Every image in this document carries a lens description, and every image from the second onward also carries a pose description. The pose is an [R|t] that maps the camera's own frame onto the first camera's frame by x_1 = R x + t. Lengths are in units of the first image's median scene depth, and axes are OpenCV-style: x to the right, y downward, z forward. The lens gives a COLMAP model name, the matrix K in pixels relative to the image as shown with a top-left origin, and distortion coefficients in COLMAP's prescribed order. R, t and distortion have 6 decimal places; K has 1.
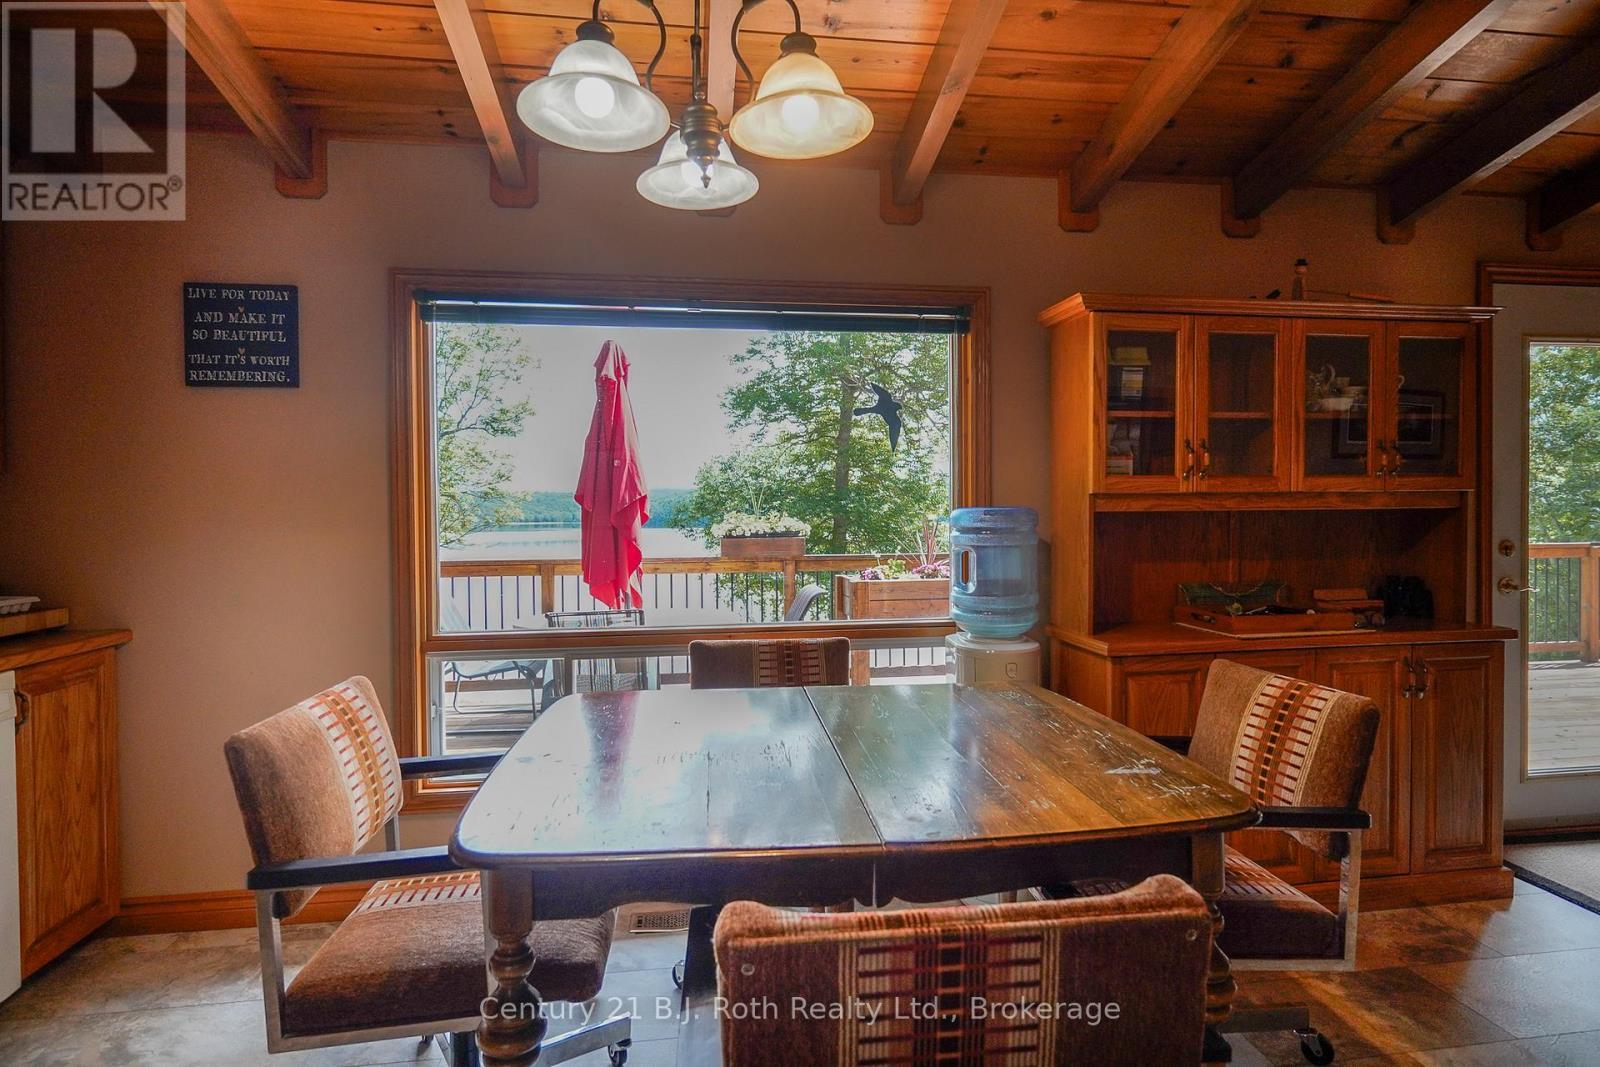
lens RADIAL K [[832.6, 0, 803.0], [0, 832.6, 527.7], [0, 0, 1]] dist [-0.005532, 0.001947]
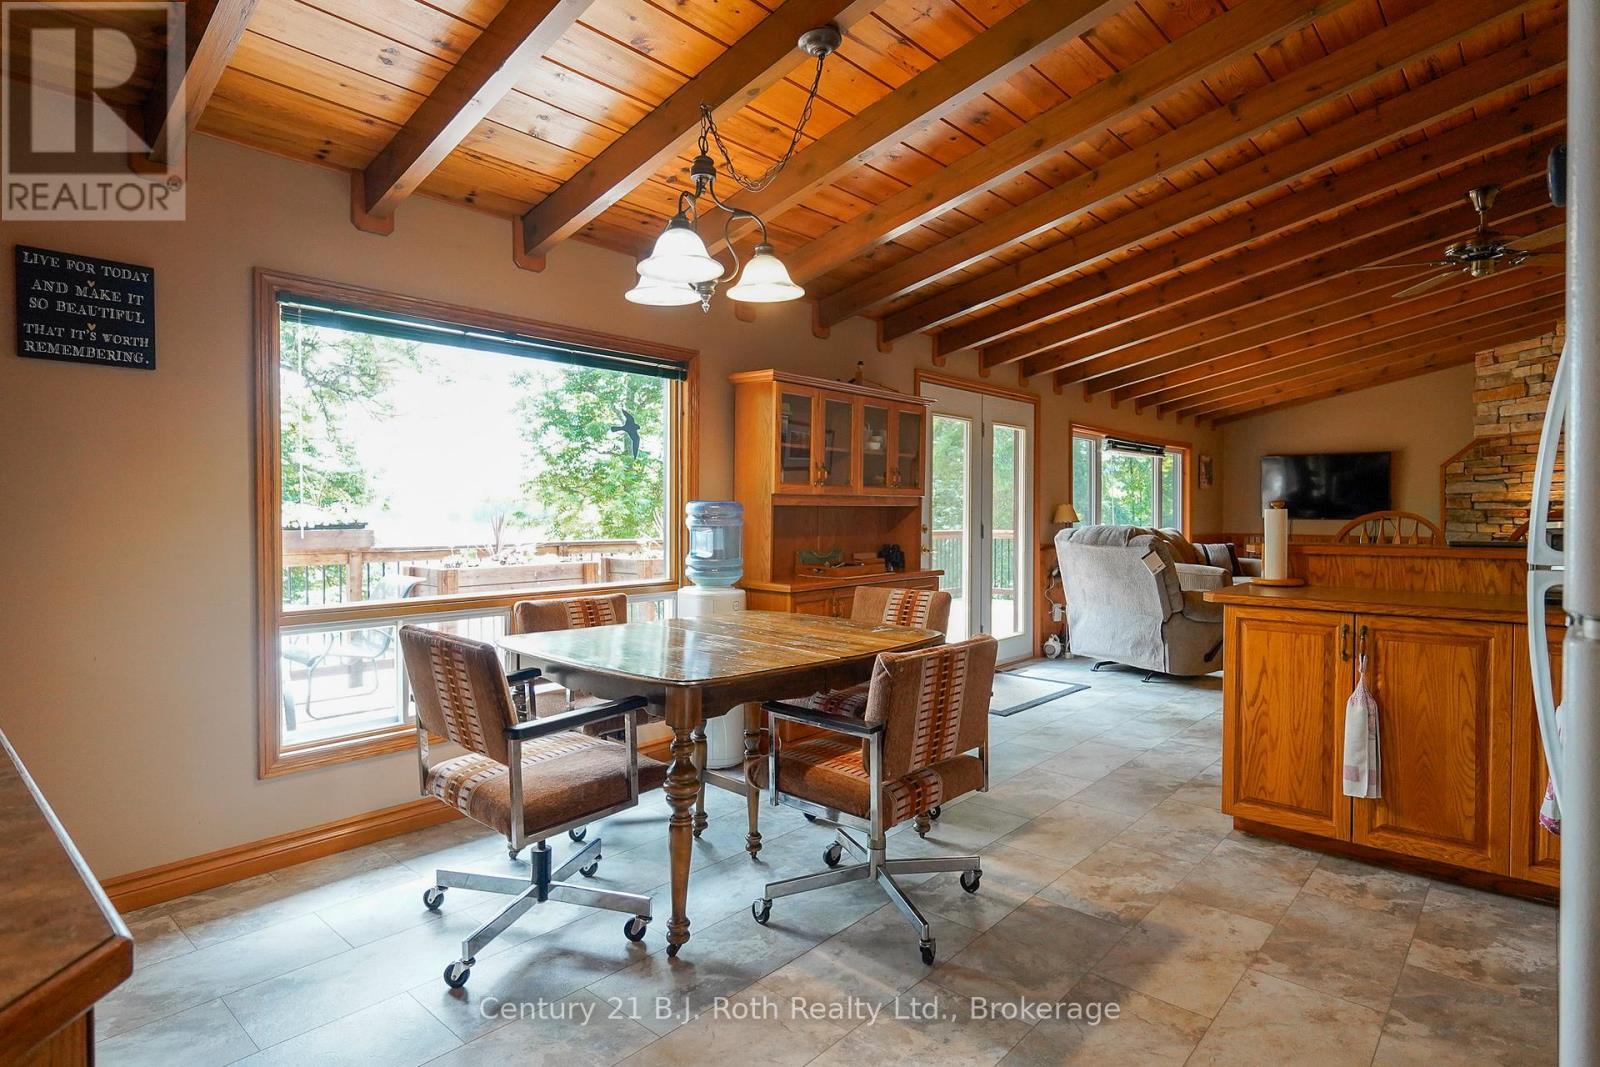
lens RADIAL K [[832.6, 0, 803.0], [0, 832.6, 527.7], [0, 0, 1]] dist [-0.005532, 0.001947]
pose [[0.767115, -0.003115, 0.641502, -0.650250], [0.001096, 0.999993, 0.003545, 0.019191], [-0.641509, -0.002017, 0.767113, -0.273191]]
